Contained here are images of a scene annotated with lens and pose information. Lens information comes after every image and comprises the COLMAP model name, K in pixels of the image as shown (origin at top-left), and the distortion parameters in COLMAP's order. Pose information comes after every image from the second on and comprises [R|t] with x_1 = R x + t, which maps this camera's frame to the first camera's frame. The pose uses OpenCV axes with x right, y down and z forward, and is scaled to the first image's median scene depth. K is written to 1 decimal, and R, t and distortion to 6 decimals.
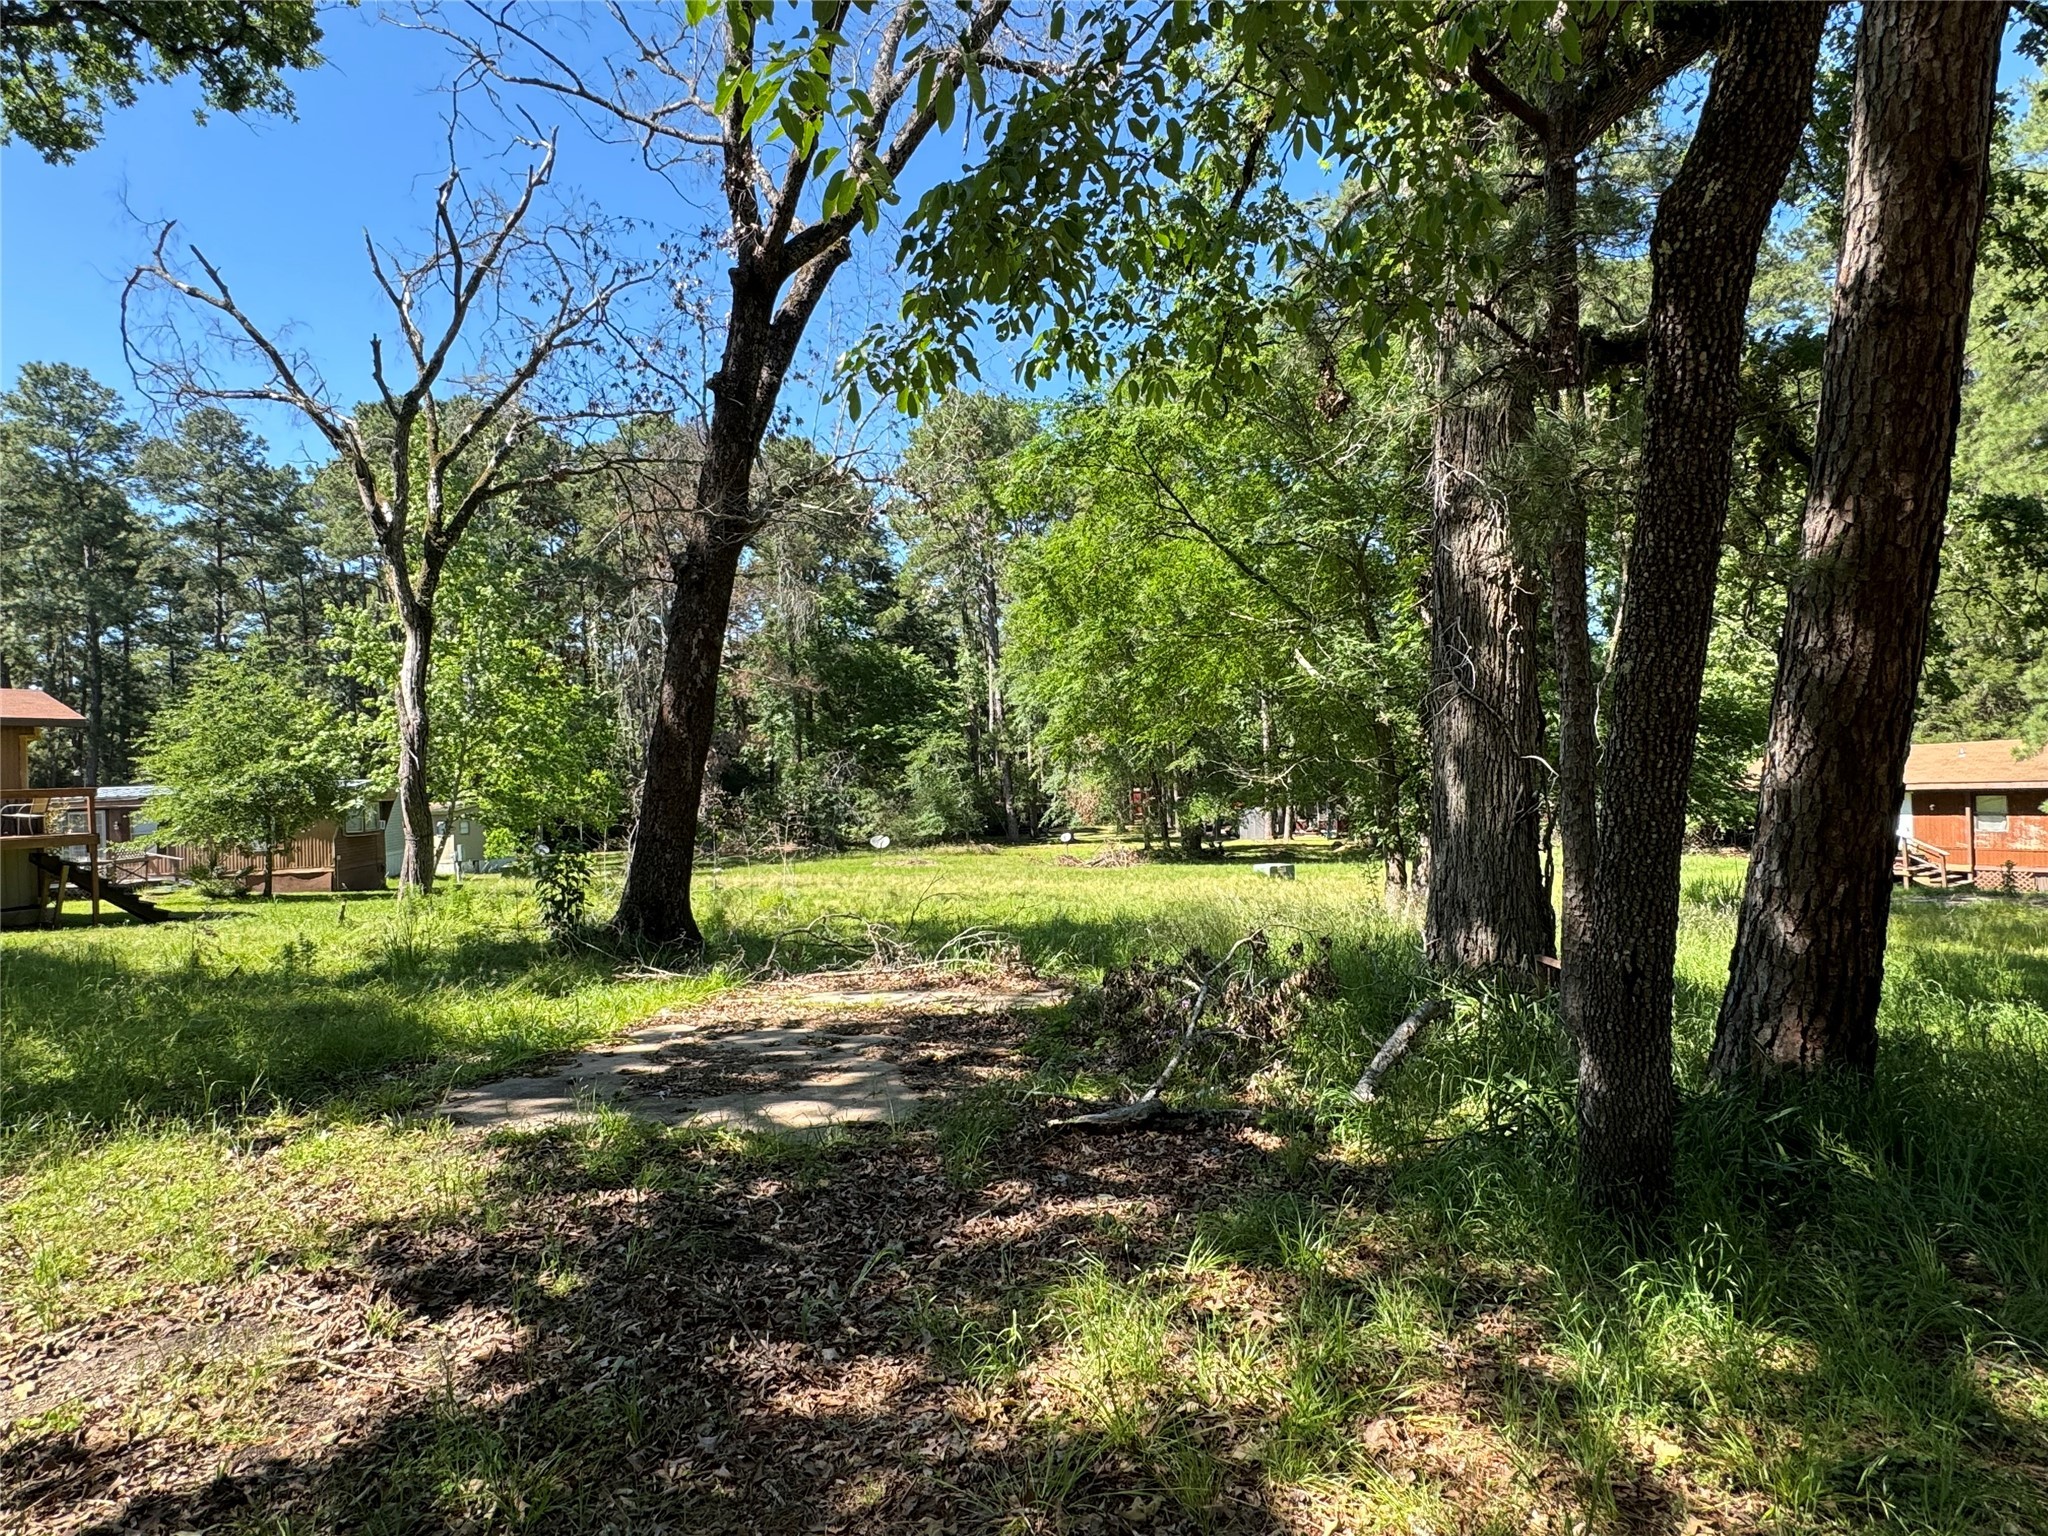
lens RADIAL K [[1139.7, 0, 1024.0], [0, 1139.7, 768.0], [0, 0, 1]] dist [-0.003332, 0.000872]
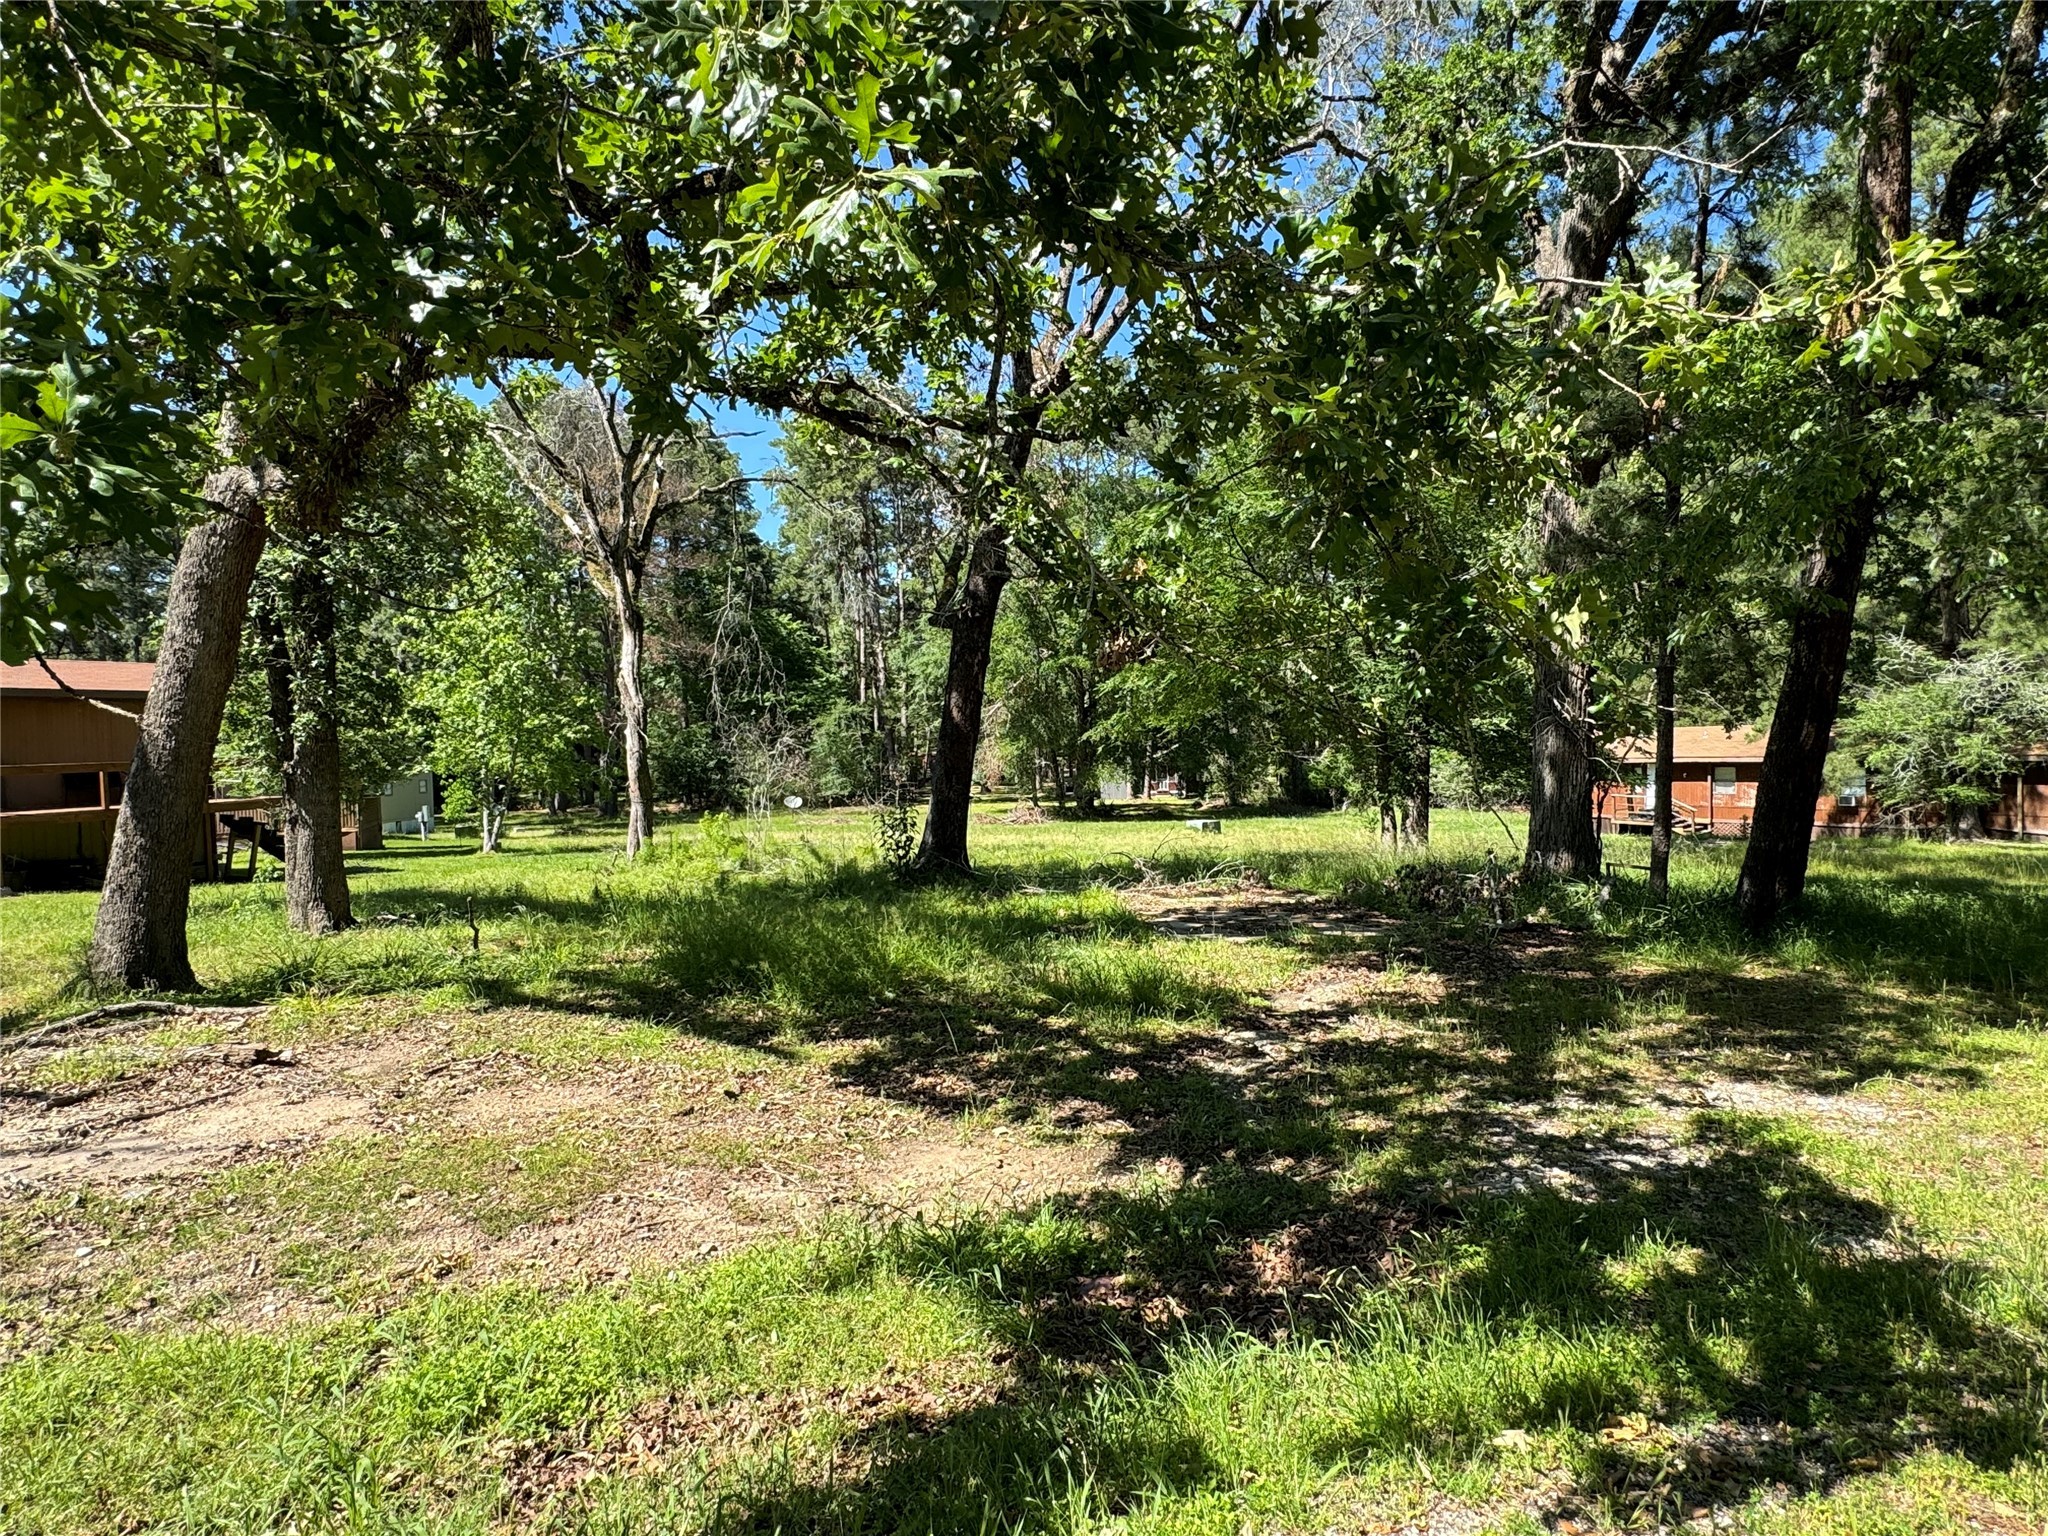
lens RADIAL K [[1139.7, 0, 1024.0], [0, 1139.7, 768.0], [0, 0, 1]] dist [-0.003332, 0.000872]
pose [[0.983117, 0.004346, 0.182928, -0.222734], [-0.010941, 0.999325, 0.035057, -0.013715], [-0.182652, -0.036467, 0.982501, -0.181093]]
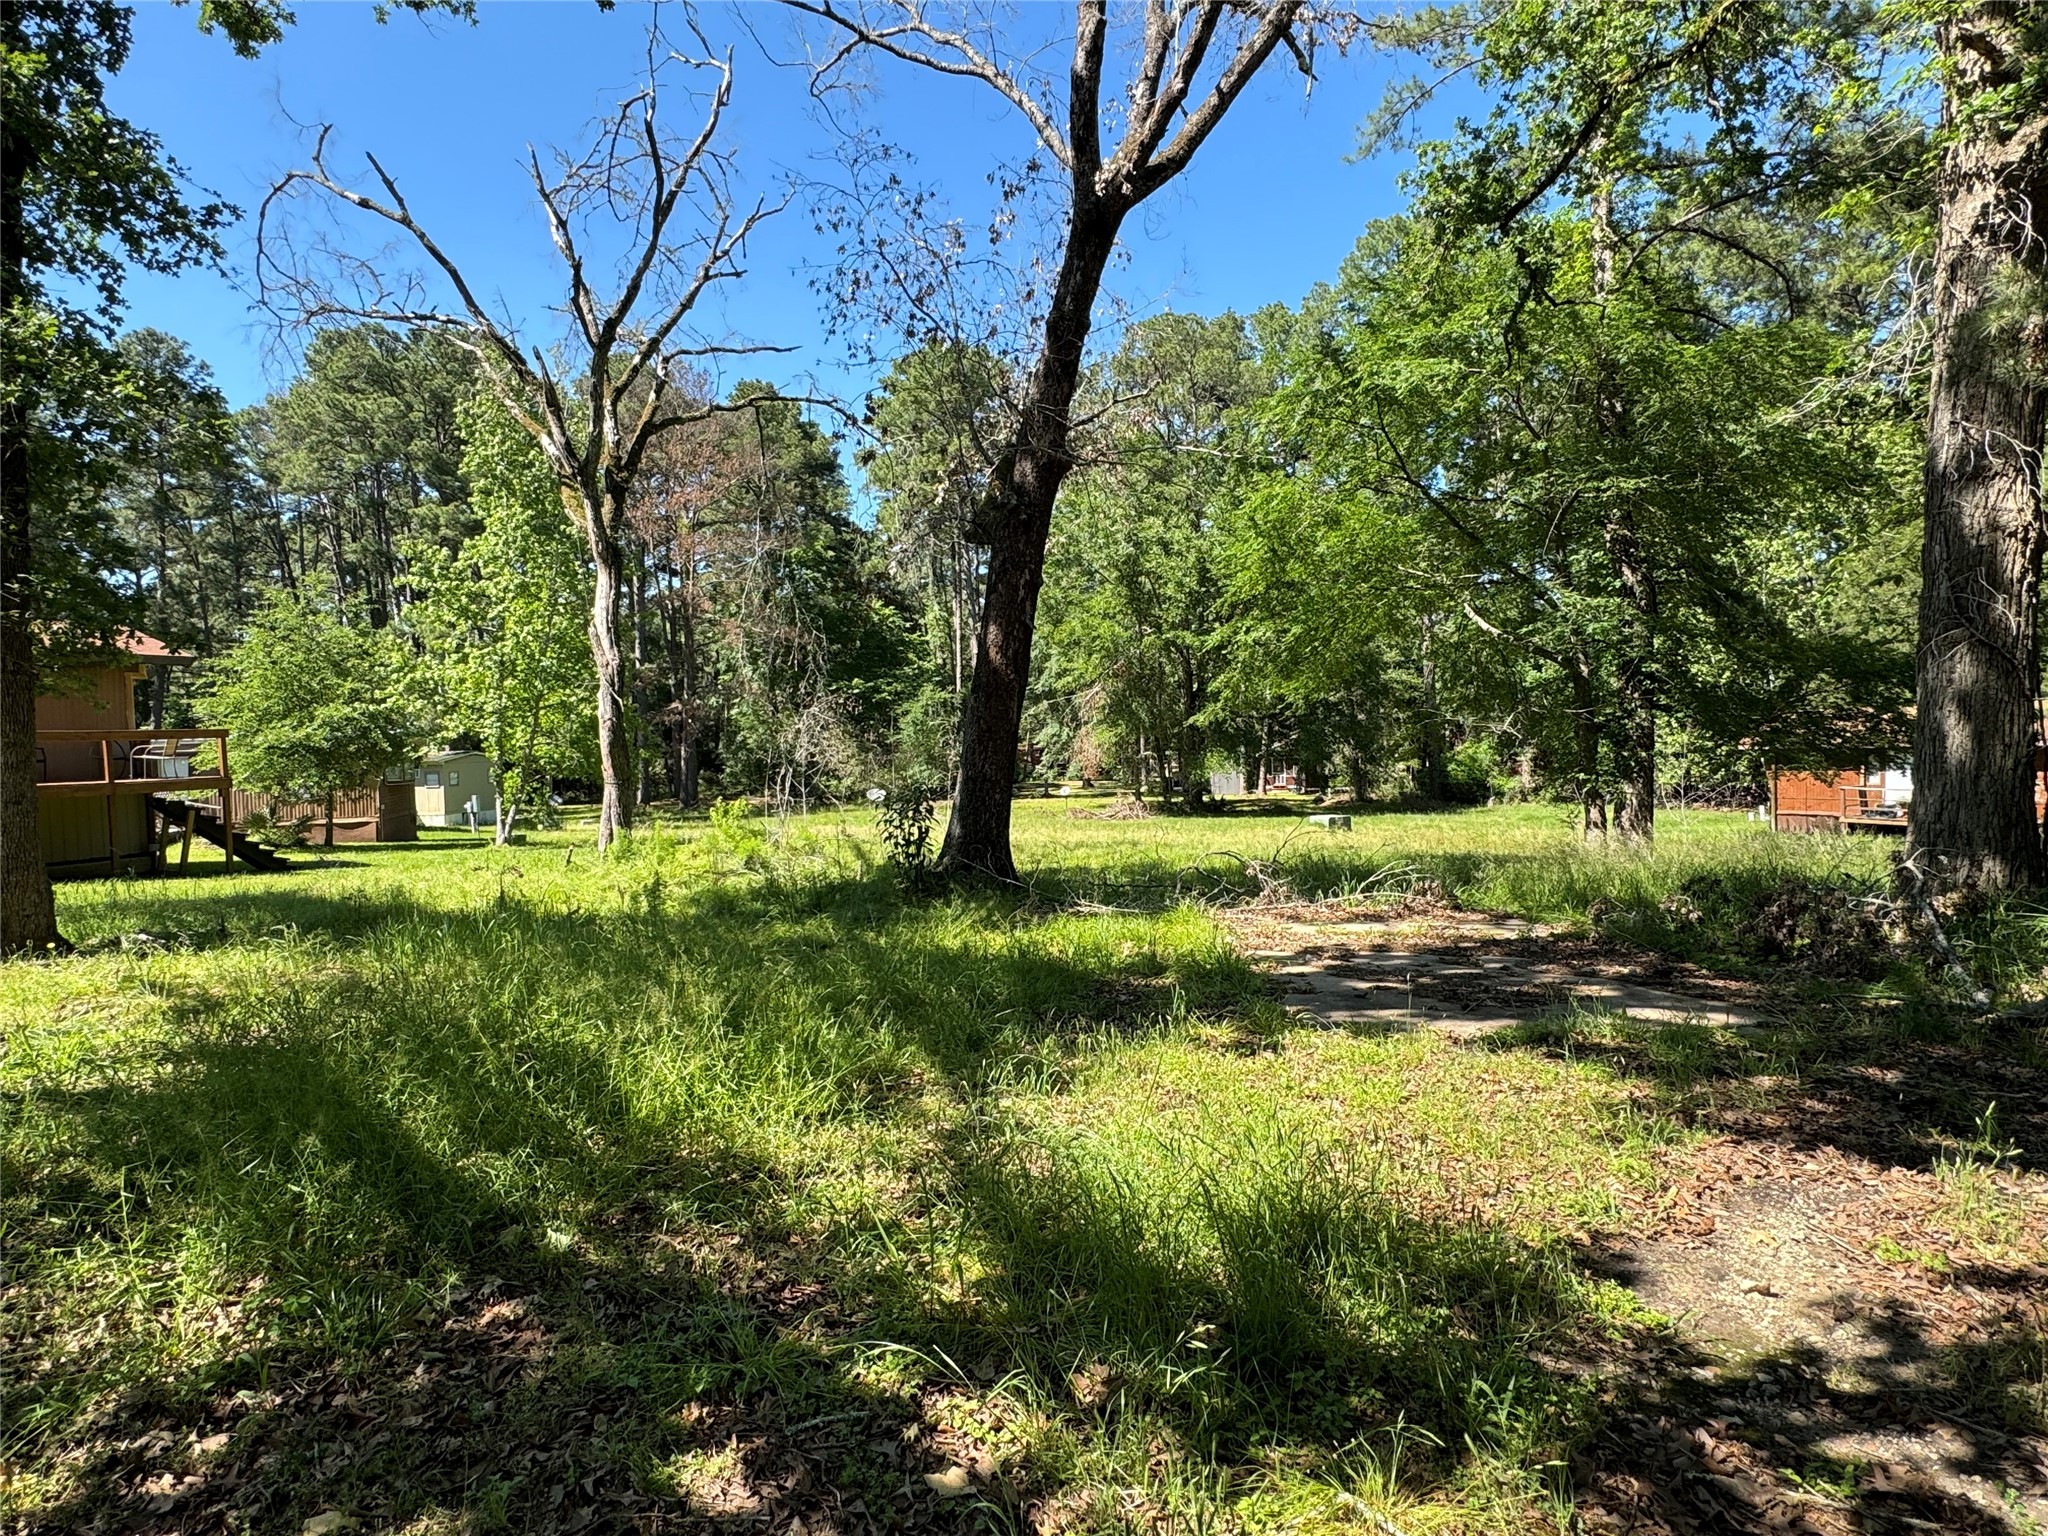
lens RADIAL K [[1137.1, 0, 1018.8], [0, 1137.1, 767.6], [0, 0, 1]] dist [-0.003382, 0.001881]
pose [[0.996675, 0.005787, 0.081275, -0.170078], [-0.008799, 0.999286, 0.036744, 0.006734], [-0.081004, -0.037337, 0.996014, -0.000197]]
